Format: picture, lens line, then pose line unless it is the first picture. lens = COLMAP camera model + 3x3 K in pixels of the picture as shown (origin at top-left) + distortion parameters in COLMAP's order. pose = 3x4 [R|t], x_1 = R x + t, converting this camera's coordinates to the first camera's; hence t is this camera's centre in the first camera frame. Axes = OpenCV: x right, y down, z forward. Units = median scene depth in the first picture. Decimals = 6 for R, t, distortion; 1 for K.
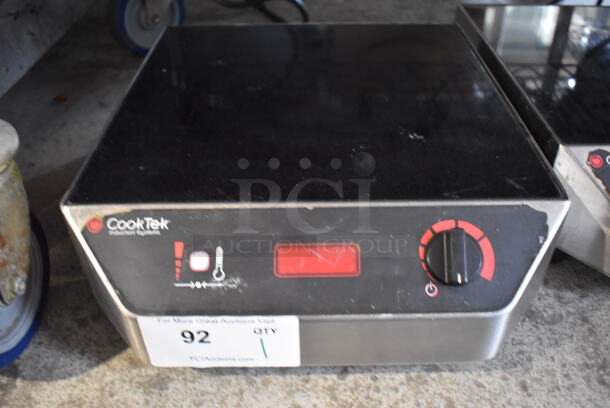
lens RADIAL K [[538.1, 0, 305.0], [0, 538.1, 204.0], [0, 0, 1]] dist [-0.083394, -0.001021]
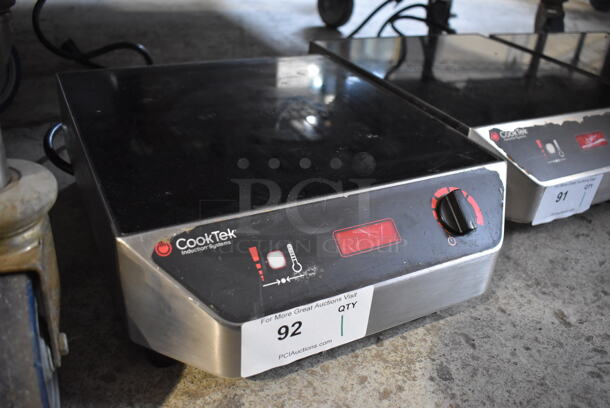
lens RADIAL K [[538.1, 0, 305.0], [0, 538.1, 204.0], [0, 0, 1]] dist [-0.083394, -0.001021]
pose [[0.880491, -0.166828, 0.443739, -0.591728], [0.212503, 0.975619, -0.054865, 0.068490], [-0.423767, 0.142604, 0.894475, 0.008187]]
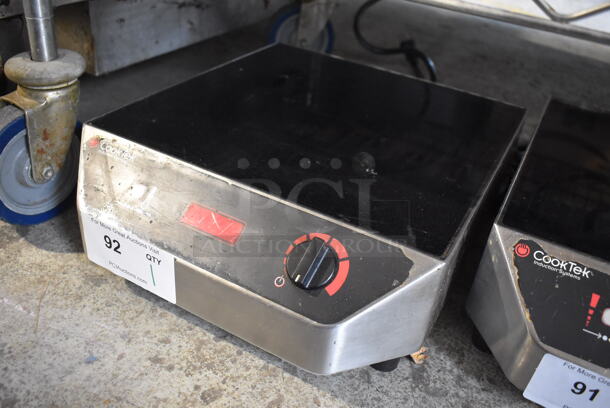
lens RADIAL K [[538.1, 0, 305.0], [0, 538.1, 204.0], [0, 0, 1]] dist [-0.083394, -0.001021]
pose [[0.868808, 0.342023, -0.358040, 0.609564], [-0.377387, 0.925515, -0.031645, 0.024602], [0.320548, 0.162613, 0.933170, -0.059350]]
